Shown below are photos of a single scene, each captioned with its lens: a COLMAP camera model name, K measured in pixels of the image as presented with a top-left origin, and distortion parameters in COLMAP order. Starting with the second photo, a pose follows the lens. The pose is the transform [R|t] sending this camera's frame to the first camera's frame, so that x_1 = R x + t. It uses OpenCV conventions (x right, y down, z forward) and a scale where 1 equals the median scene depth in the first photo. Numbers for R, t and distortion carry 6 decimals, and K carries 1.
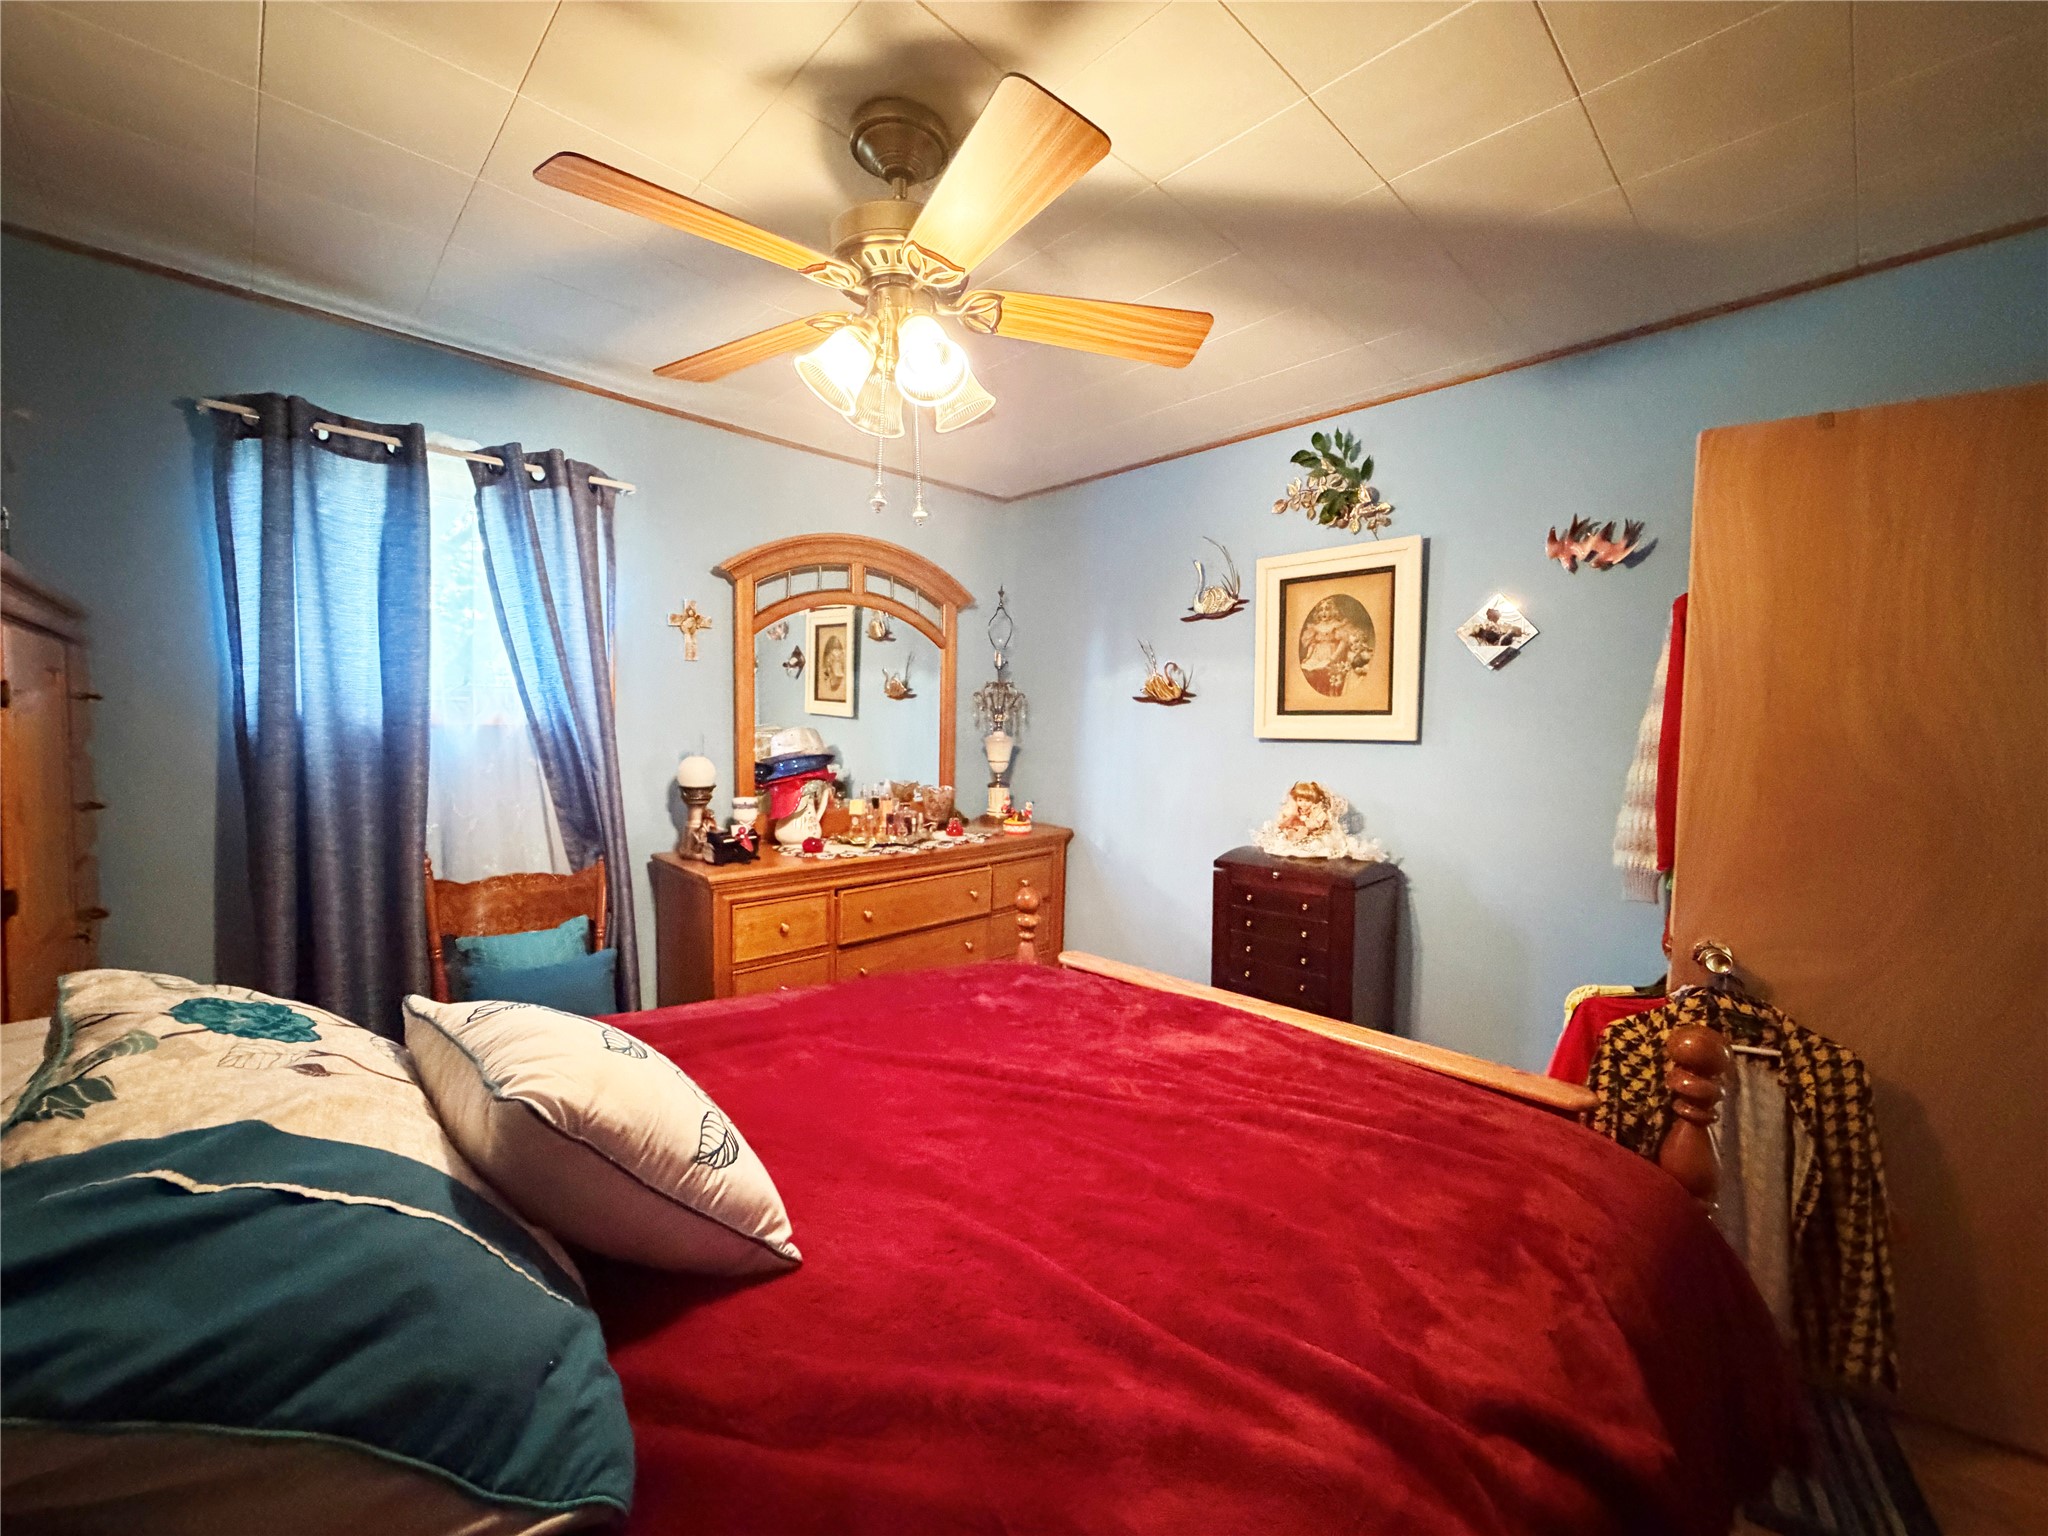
lens RADIAL K [[816.5, 0, 1020.3], [0, 816.5, 771.5], [0, 0, 1]] dist [-0.000055, -0.000353]
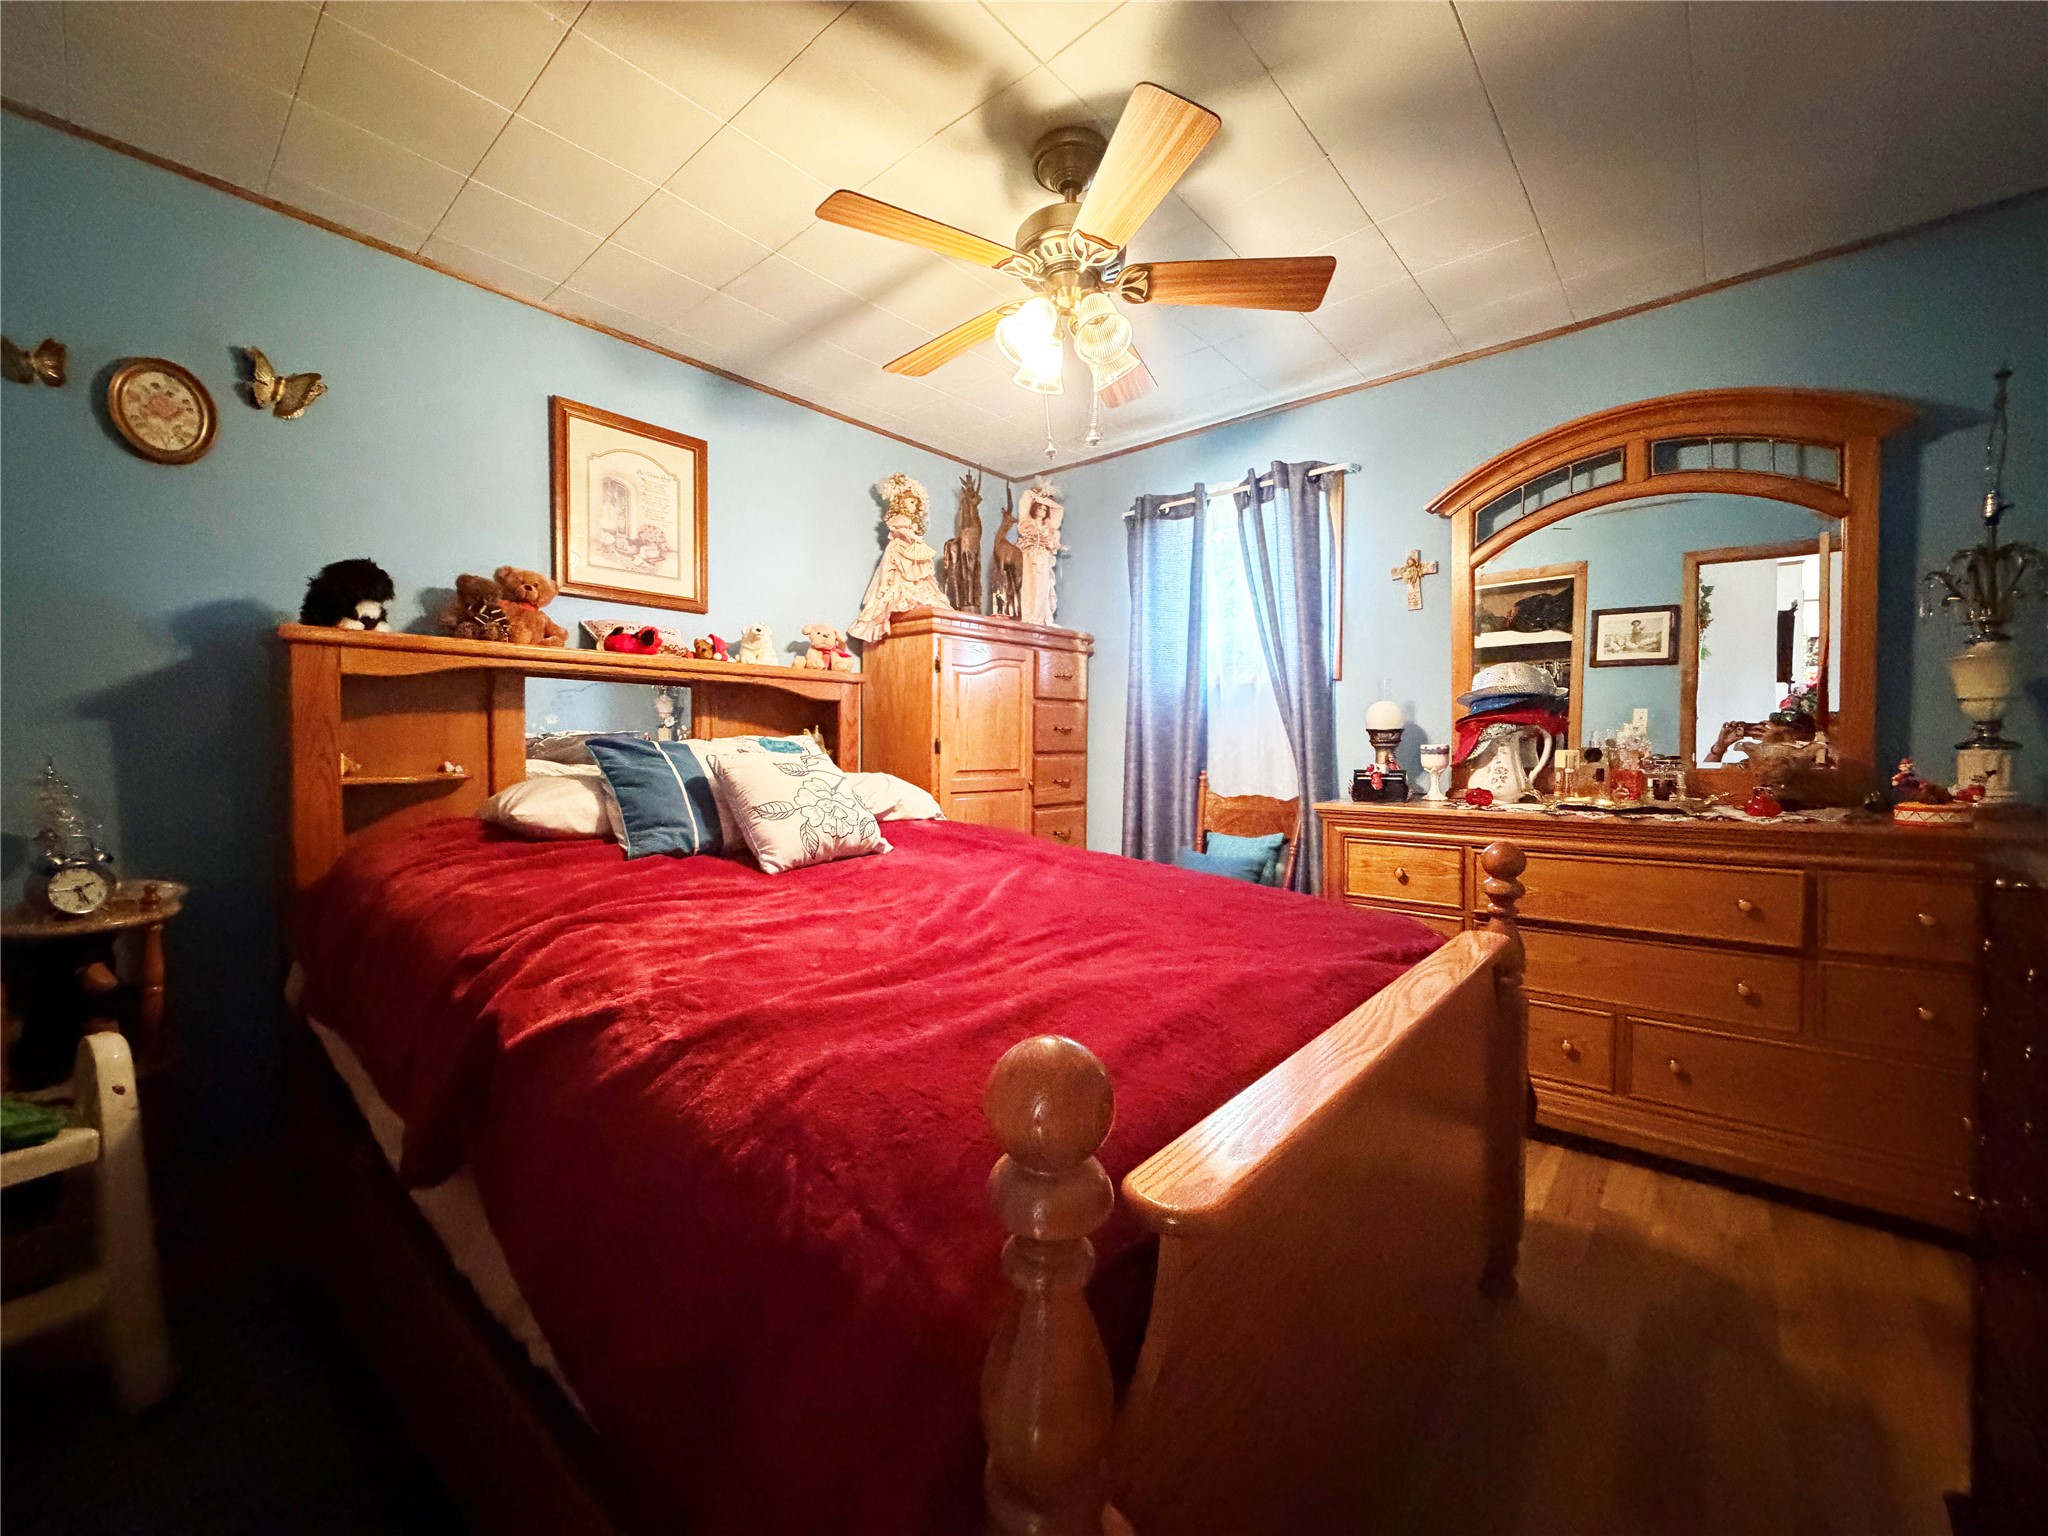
lens RADIAL K [[816.5, 0, 1020.3], [0, 816.5, 771.5], [0, 0, 1]] dist [-0.000055, -0.000353]
pose [[0.094104, 0.015799, -0.995437, 0.658725], [-0.059449, 0.998179, 0.010222, 0.097253], [0.993786, 0.058216, 0.094872, 0.503231]]
